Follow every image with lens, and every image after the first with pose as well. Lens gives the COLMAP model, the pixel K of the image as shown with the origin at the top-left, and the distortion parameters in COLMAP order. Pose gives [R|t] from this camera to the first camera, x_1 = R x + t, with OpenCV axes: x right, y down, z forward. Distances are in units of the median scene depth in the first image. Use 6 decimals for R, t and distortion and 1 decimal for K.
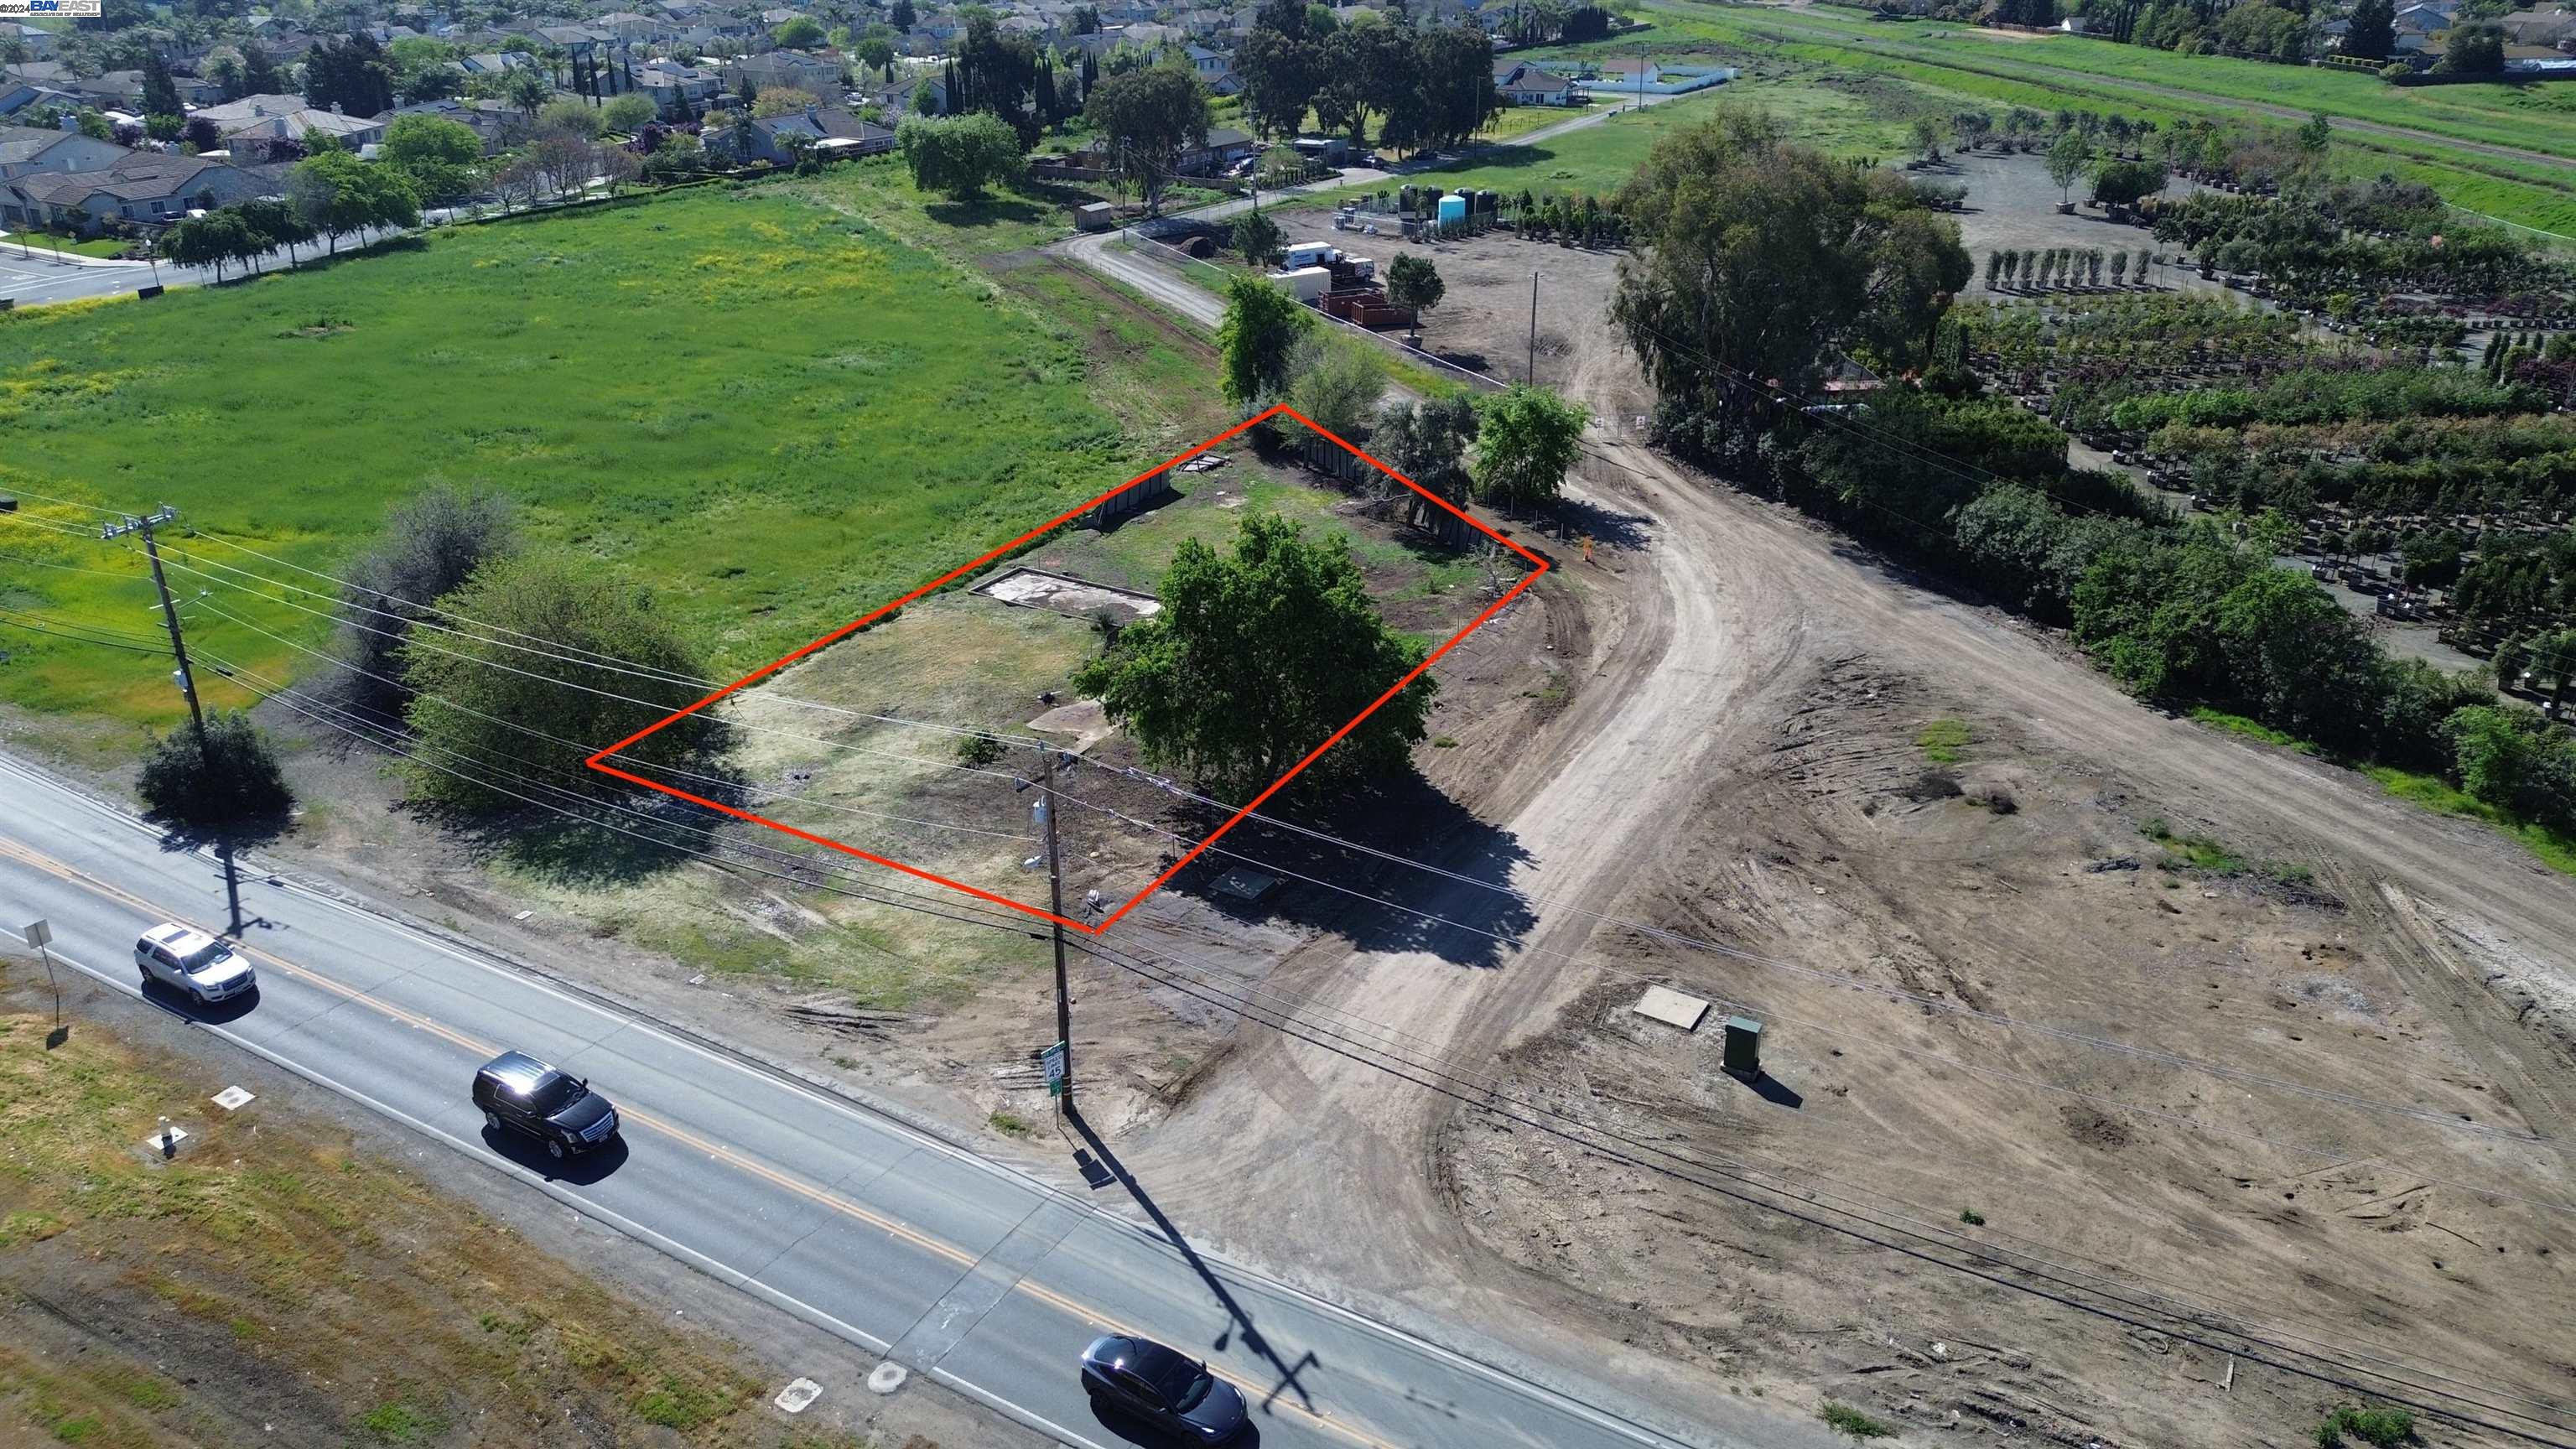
lens RADIAL K [[1799.3, 0, 1288.0], [0, 1799.3, 724.5], [0, 0, 1]] dist [0.067337, -0.085518]
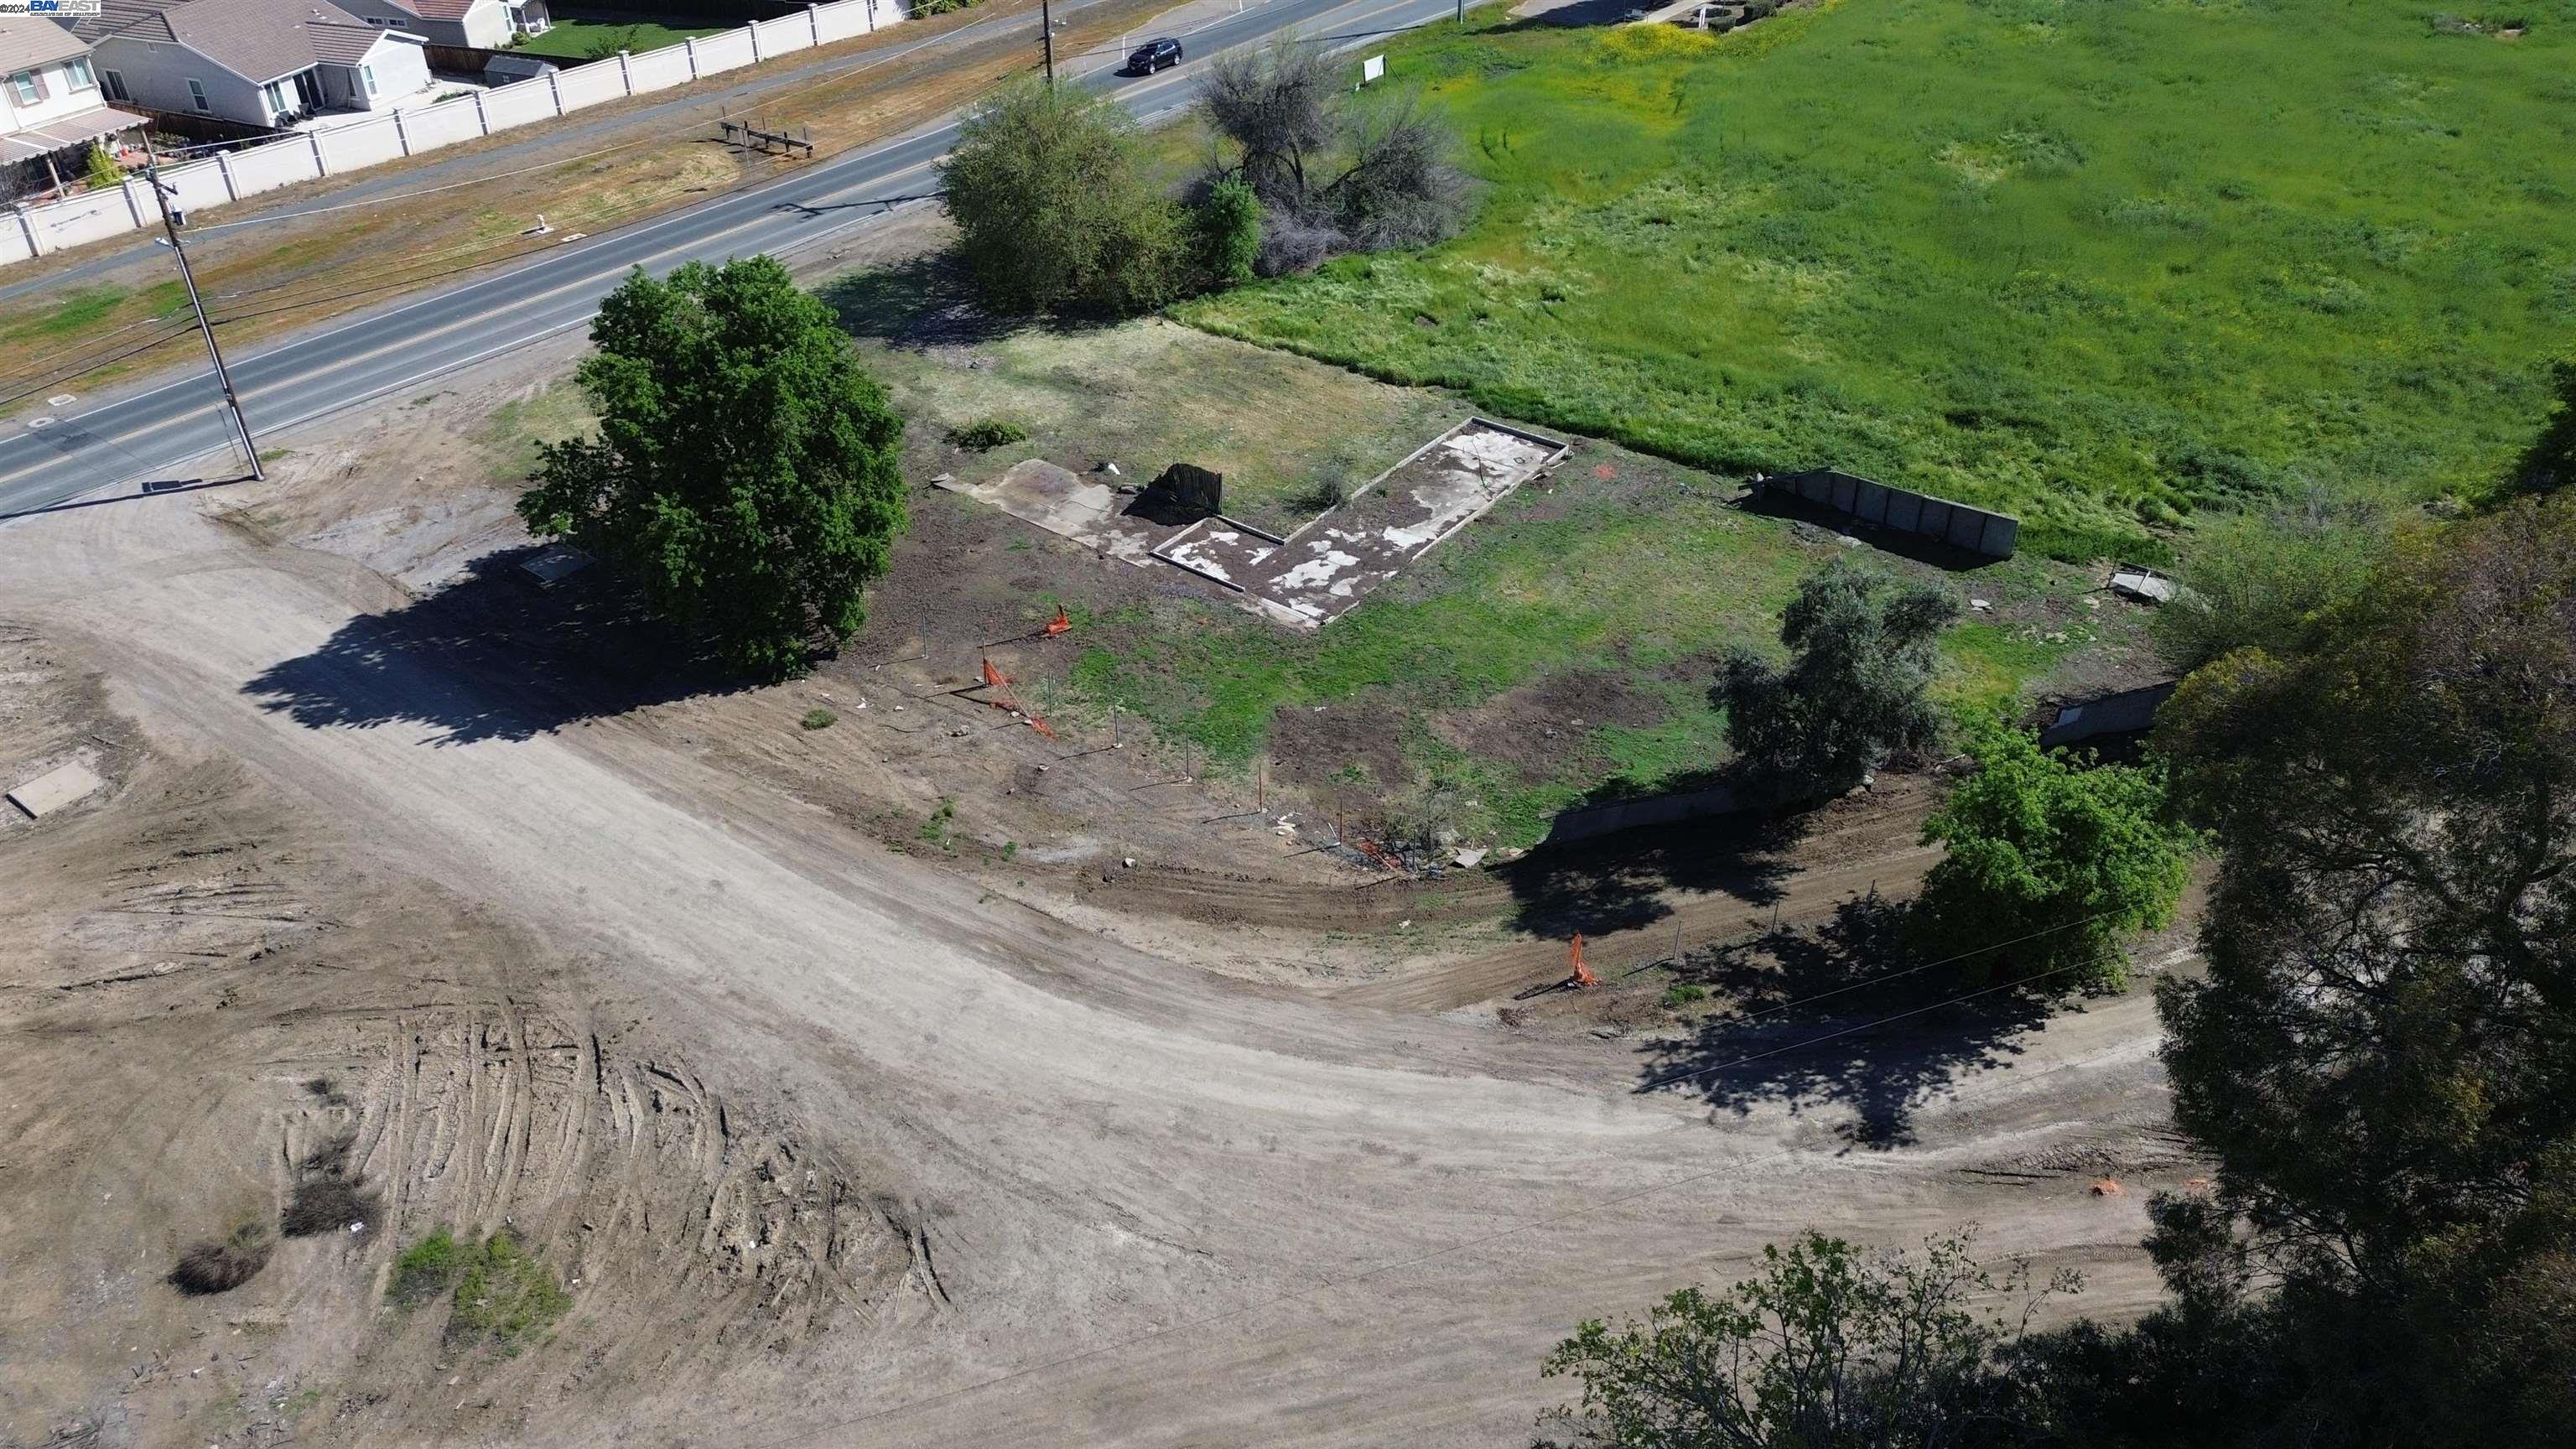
lens RADIAL K [[1793.0, 0, 1288.0], [0, 1793.0, 724.5], [0, 0, 1]] dist [0.069743, -0.074325]
pose [[-0.093848, 0.584573, -0.805895, 0.559000], [-0.413734, 0.713361, 0.565632, -0.405761], [0.905548, 0.386510, 0.174910, 0.896065]]
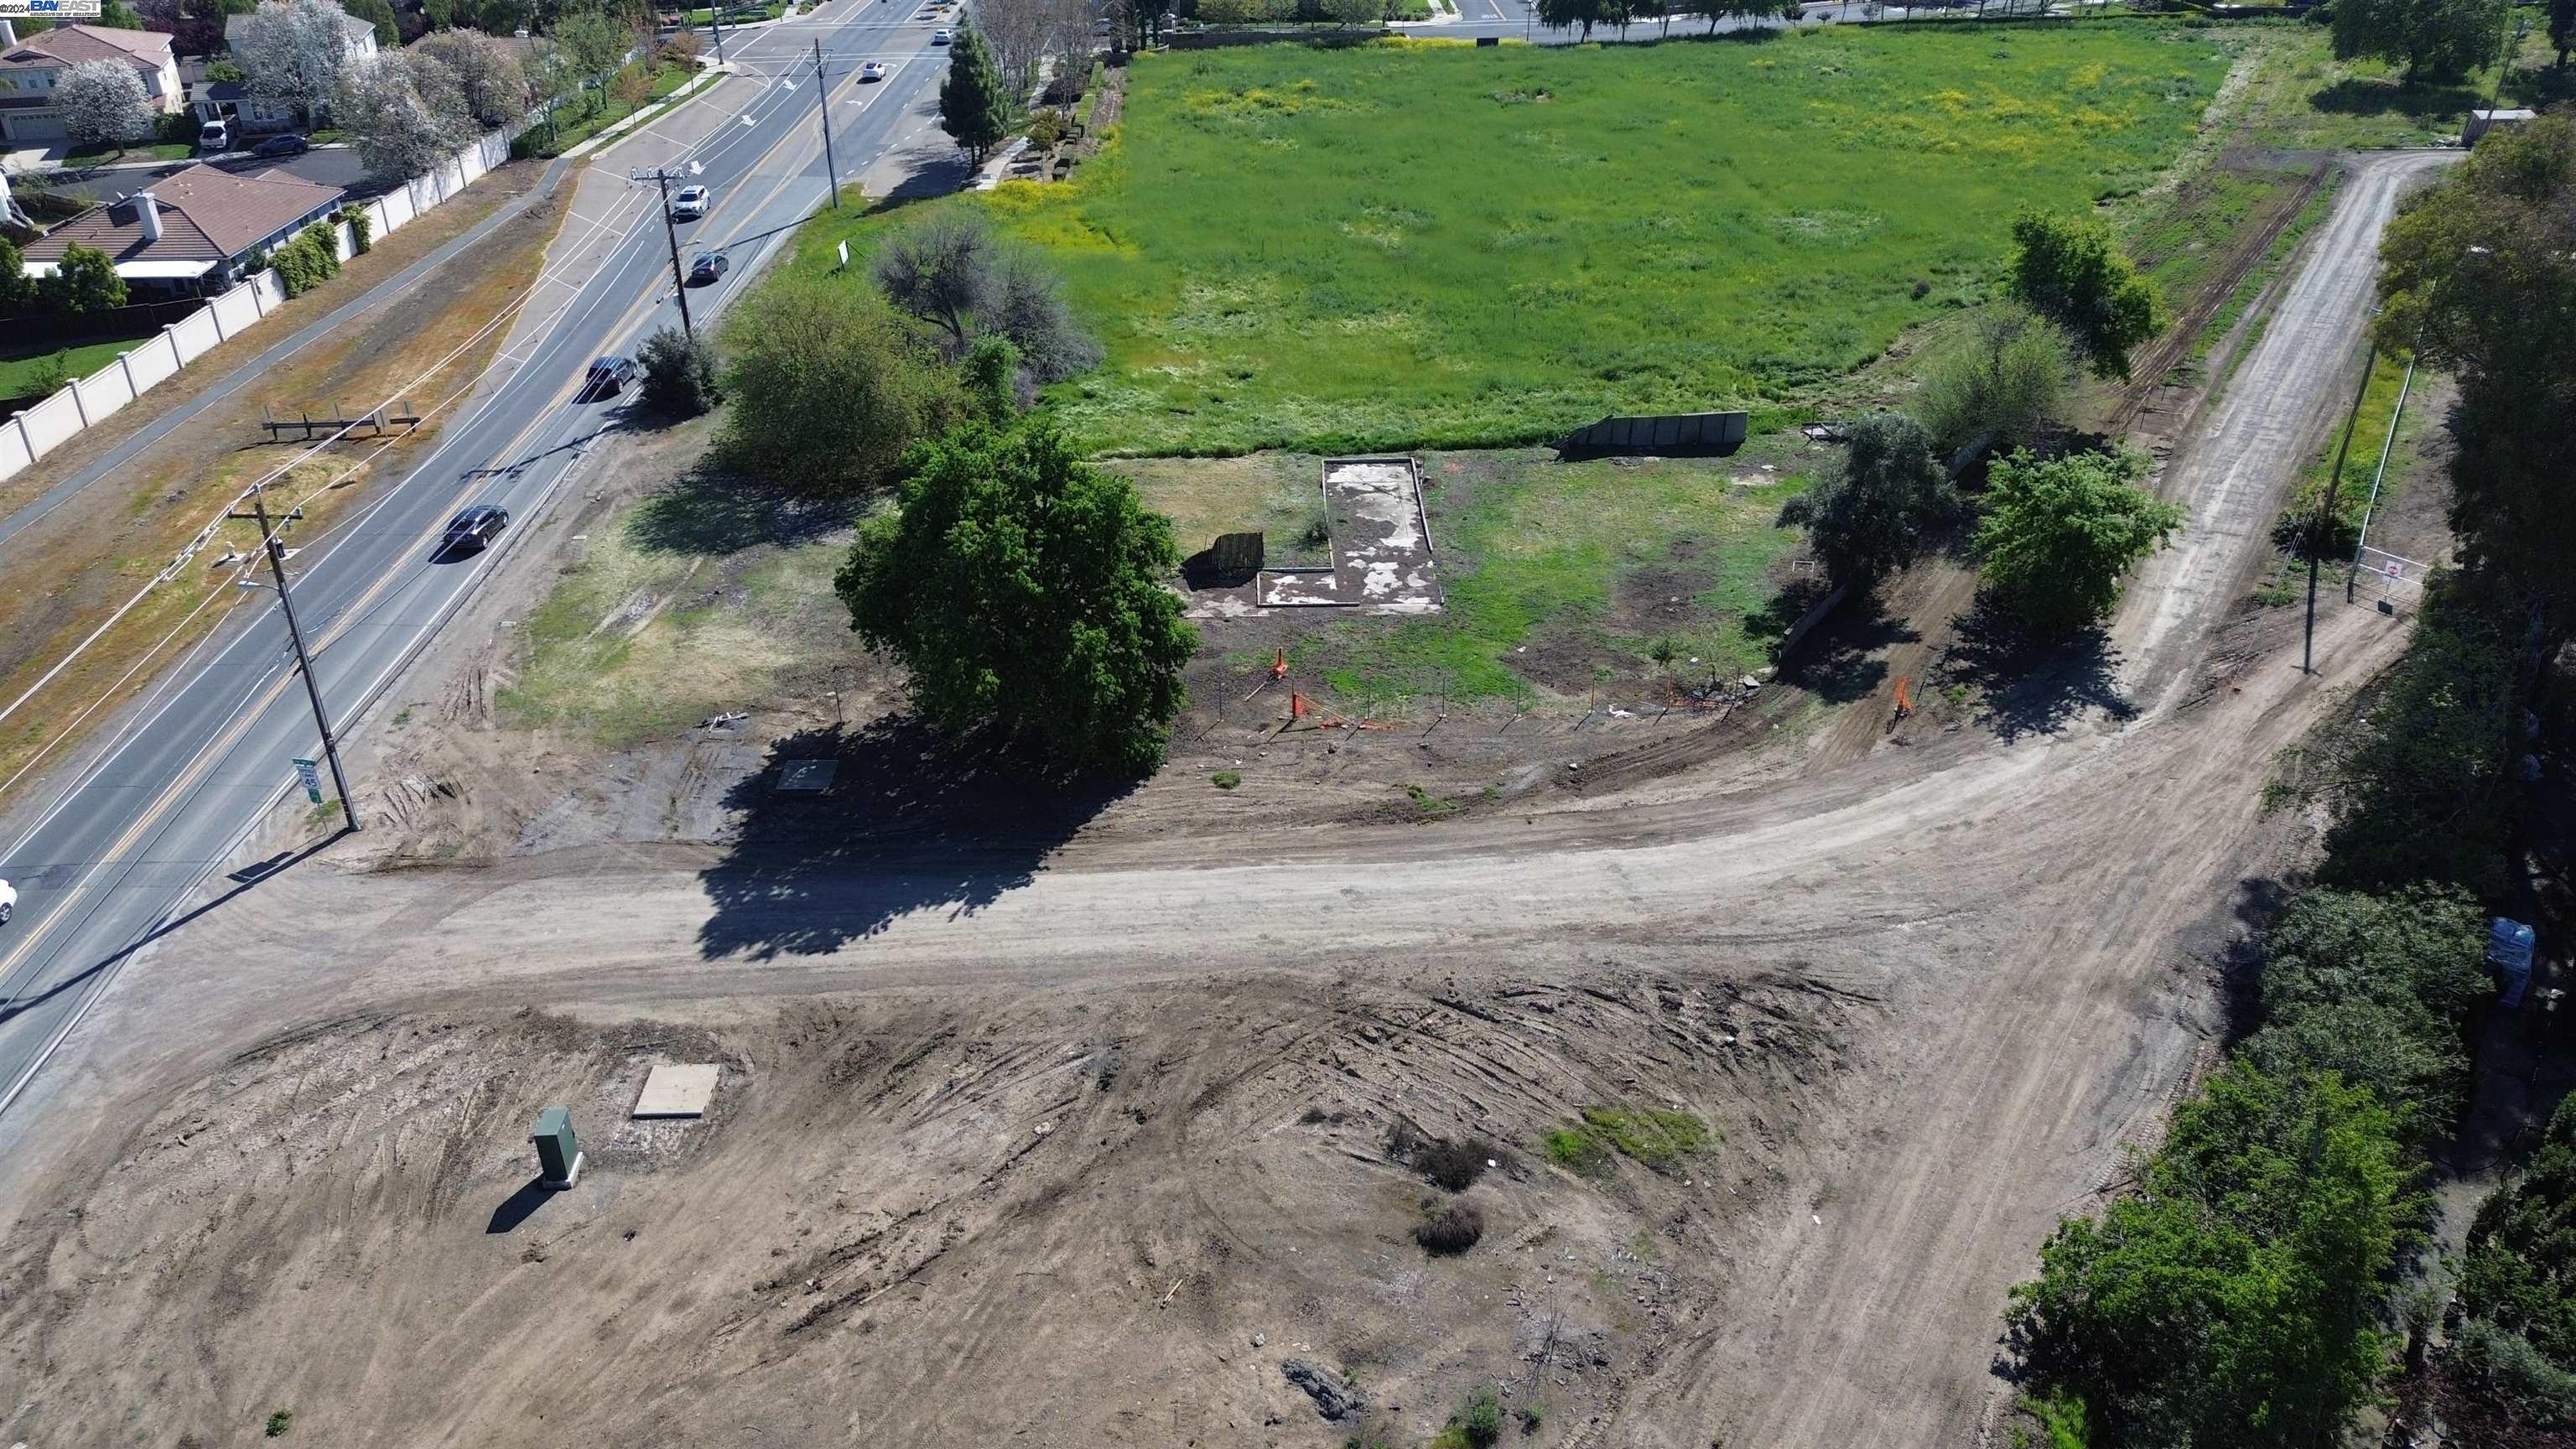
lens RADIAL K [[1793.0, 0, 1288.0], [0, 1793.0, 724.5], [0, 0, 1]] dist [0.069743, -0.074325]
pose [[0.541488, 0.421755, -0.727264, 0.581930], [-0.347273, 0.900019, 0.263374, -0.200961], [0.765631, 0.109945, 0.633814, 0.435567]]
